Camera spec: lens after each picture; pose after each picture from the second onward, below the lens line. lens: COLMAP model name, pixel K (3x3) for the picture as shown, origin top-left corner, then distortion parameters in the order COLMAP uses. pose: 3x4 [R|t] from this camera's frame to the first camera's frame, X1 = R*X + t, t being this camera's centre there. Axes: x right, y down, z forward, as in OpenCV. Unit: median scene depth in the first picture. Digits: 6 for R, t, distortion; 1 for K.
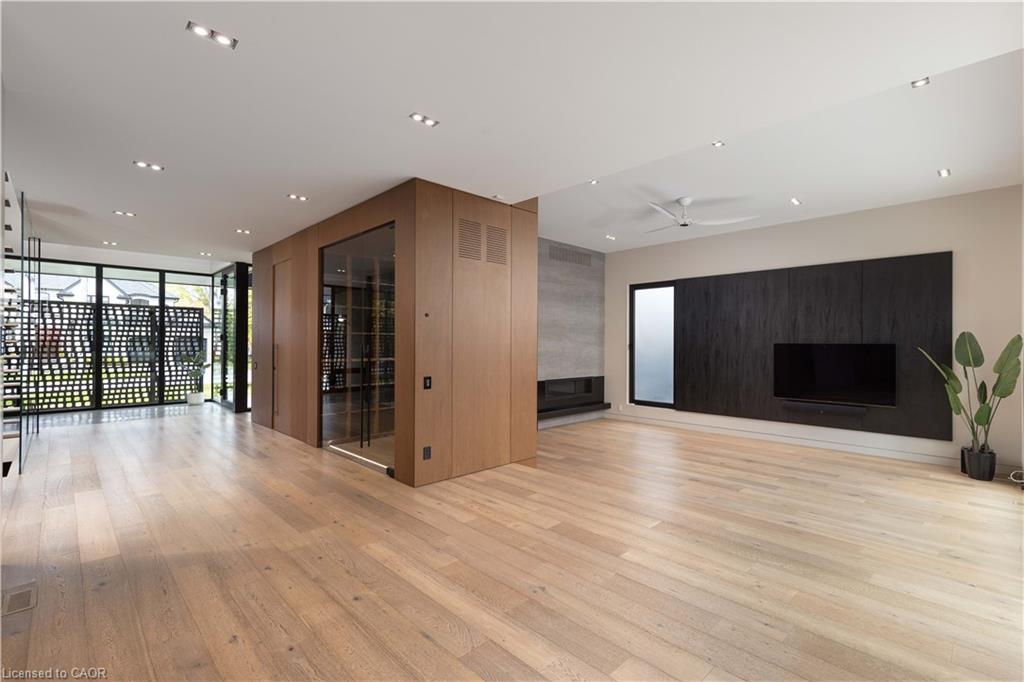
lens RADIAL K [[469.7, 0, 520.4], [0, 469.7, 339.8], [0, 0, 1]] dist [0.006974, -0.000161]
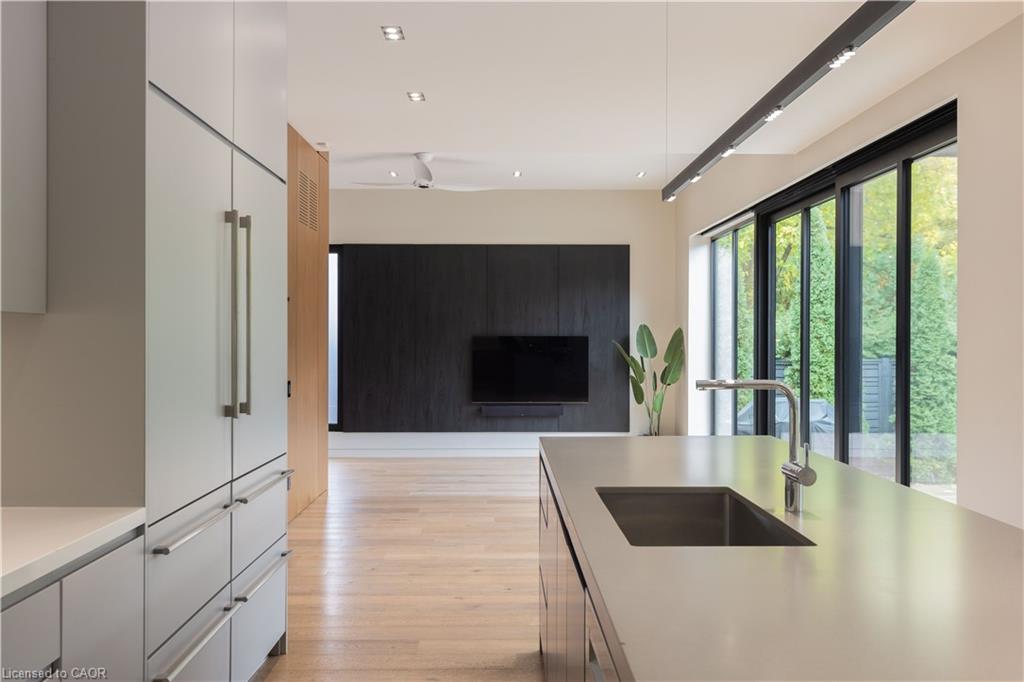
lens RADIAL K [[904.4, 0, 512.0], [0, 904.4, 341.0], [0, 0, 1]] dist [0.001031, 0.000185]
pose [[0.700005, -0.003751, 0.714128, -0.603347], [-0.002611, 0.999966, 0.007812, 0.004044], [-0.714133, -0.007332, 0.699971, -0.169801]]
